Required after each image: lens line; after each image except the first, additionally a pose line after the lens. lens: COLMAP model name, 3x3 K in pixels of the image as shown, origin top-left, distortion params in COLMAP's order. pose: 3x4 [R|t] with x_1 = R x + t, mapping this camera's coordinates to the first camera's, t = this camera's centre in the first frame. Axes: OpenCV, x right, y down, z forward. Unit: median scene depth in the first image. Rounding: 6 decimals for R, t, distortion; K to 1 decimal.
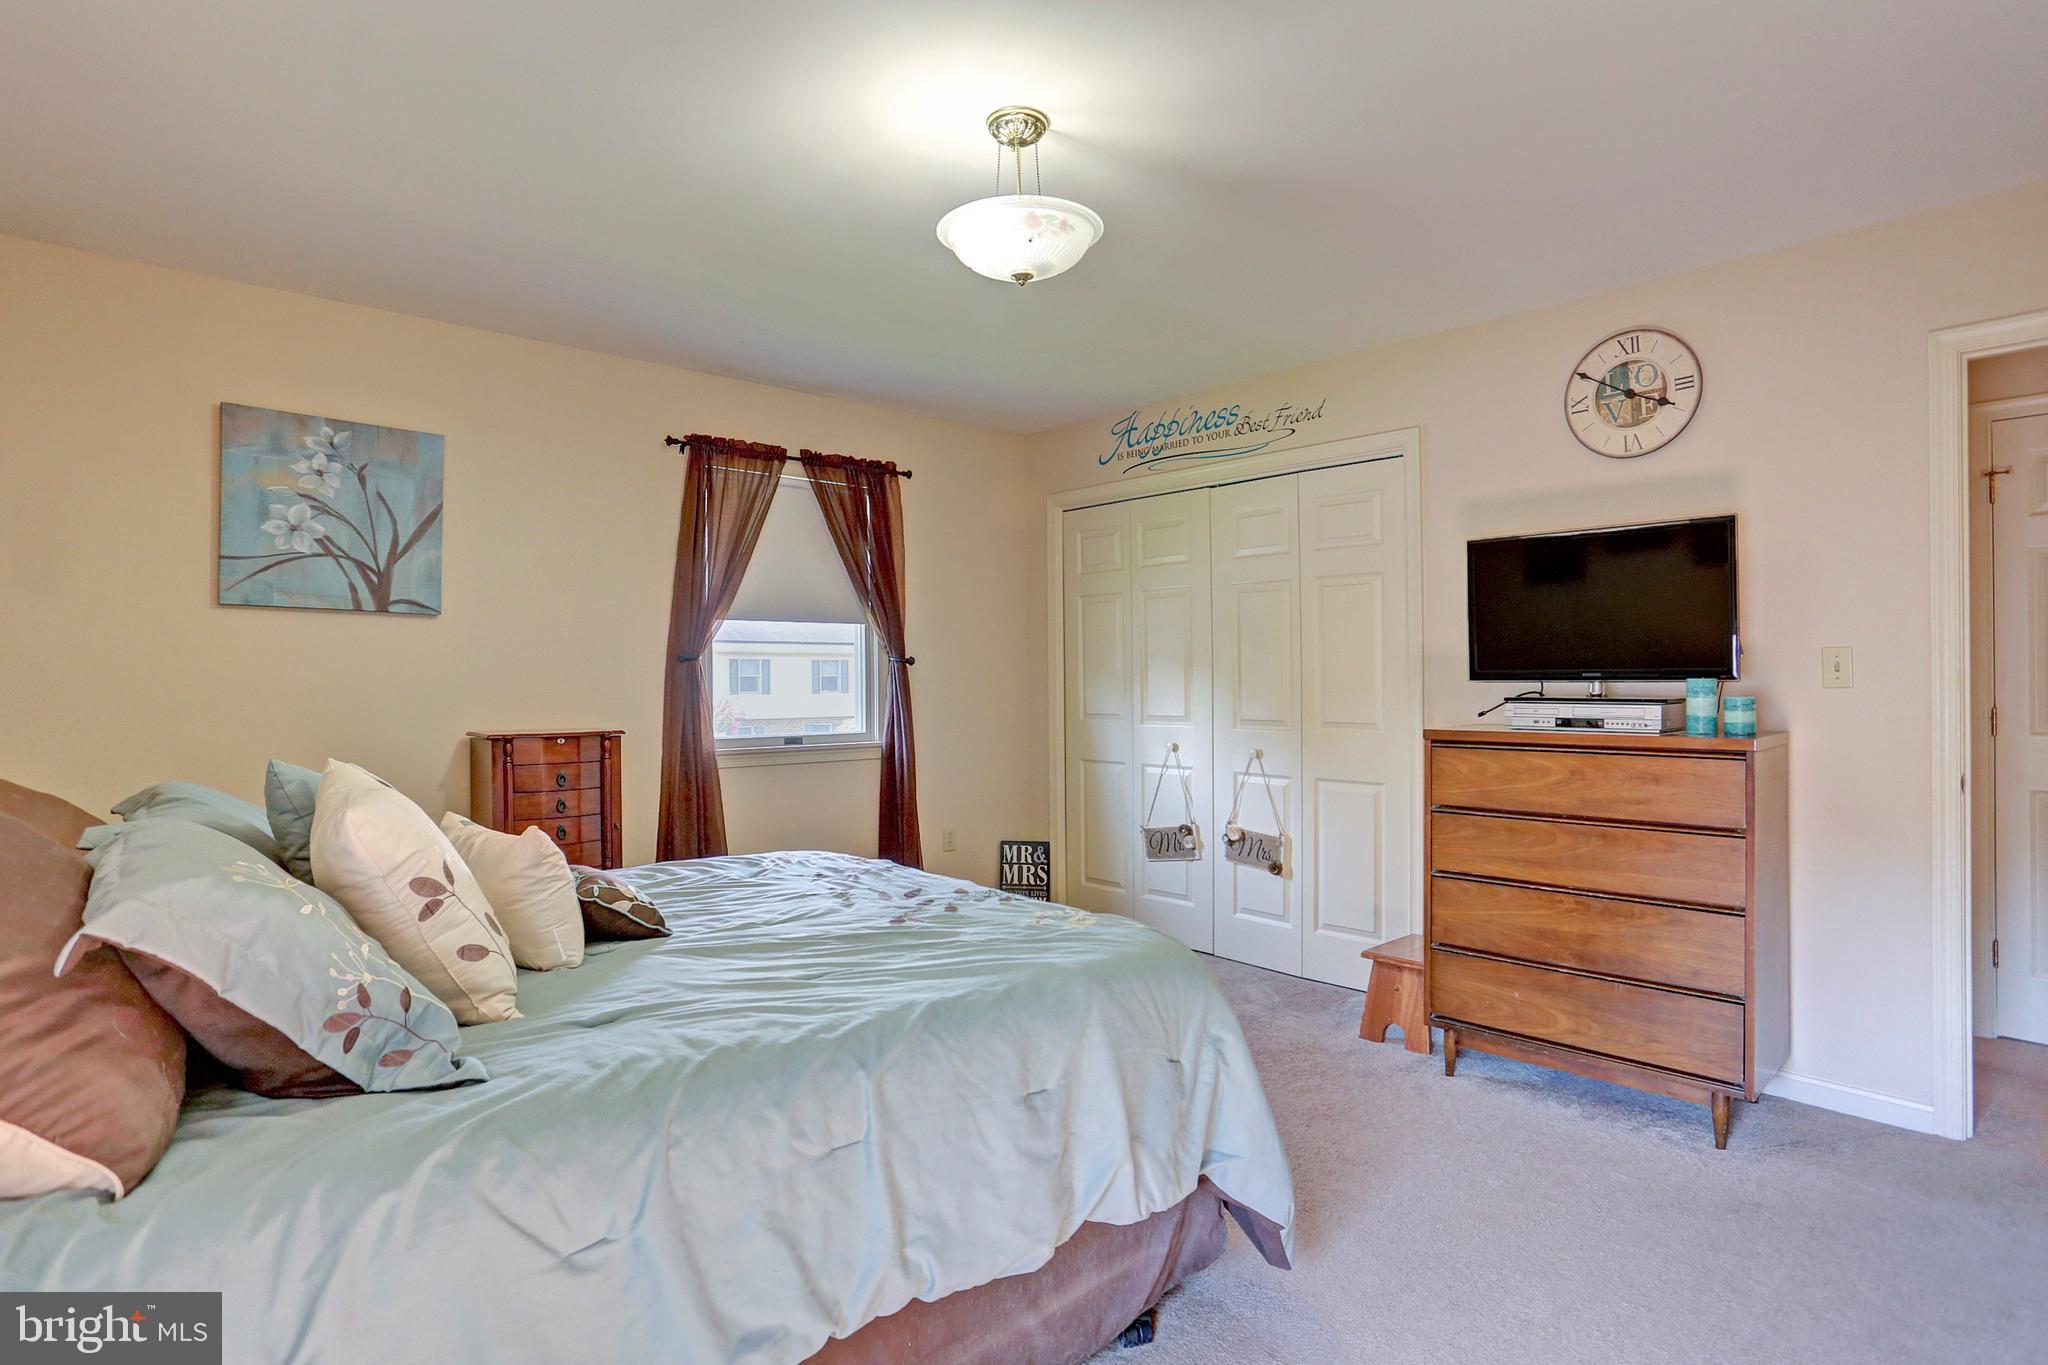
lens RADIAL K [[1047.9, 0, 1024.0], [0, 1047.9, 682.5], [0, 0, 1]] dist [-0.033893, 0.000003]
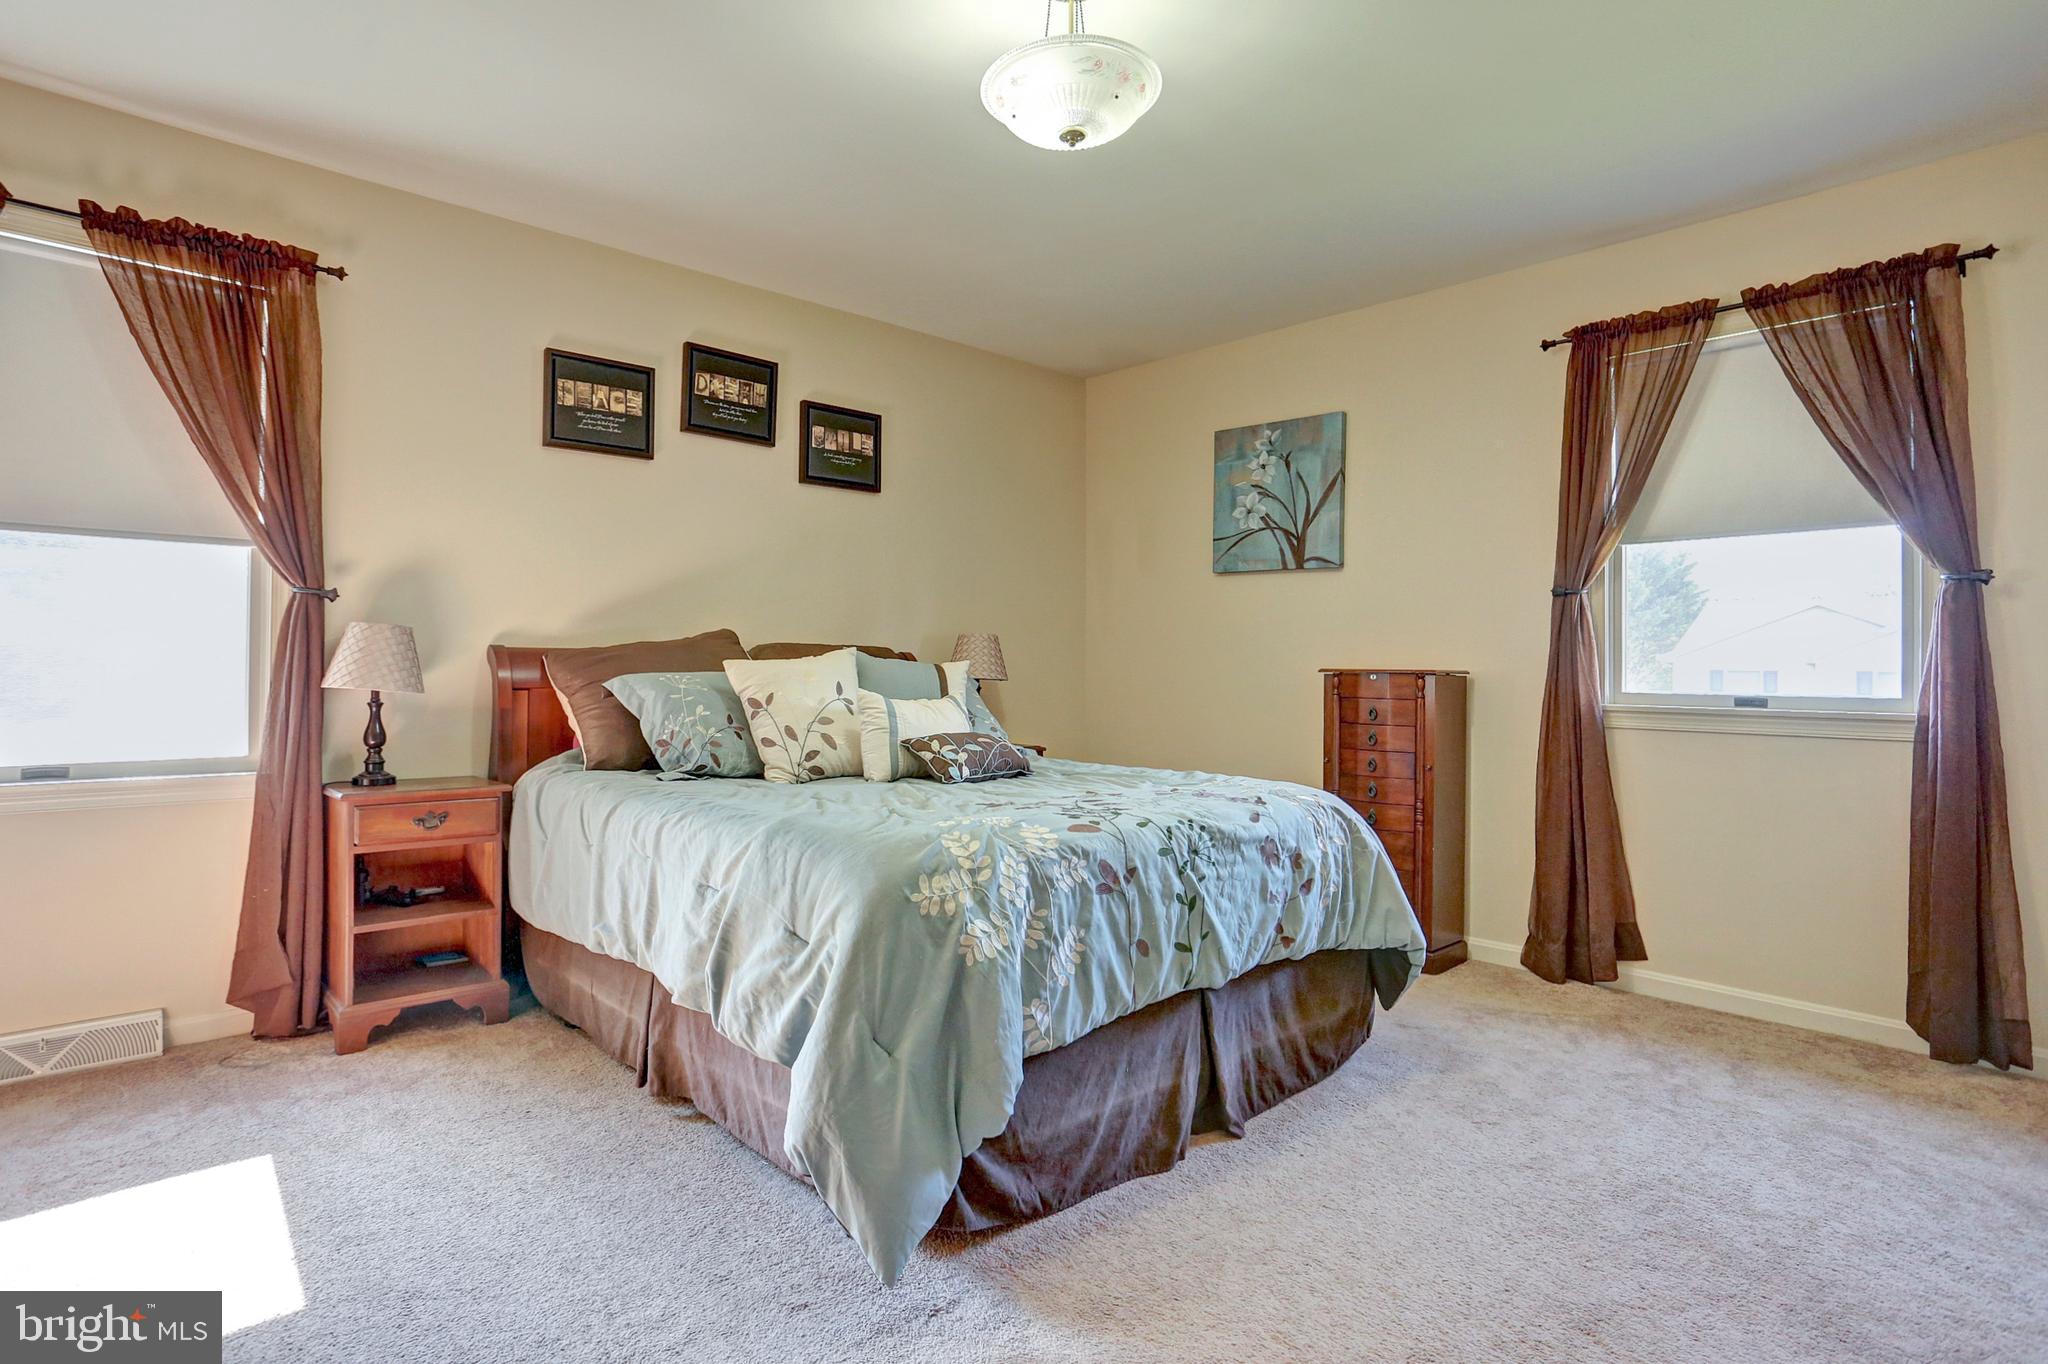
lens RADIAL K [[1058.2, 0, 1026.1], [0, 1058.2, 684.0], [0, 0, 1]] dist [-0.055933, 0.028169]
pose [[0.015963, 0.019343, -0.999685, 0.451619], [-0.017566, 0.999664, 0.019063, 0.036424], [0.999718, 0.017256, 0.016298, 0.470501]]
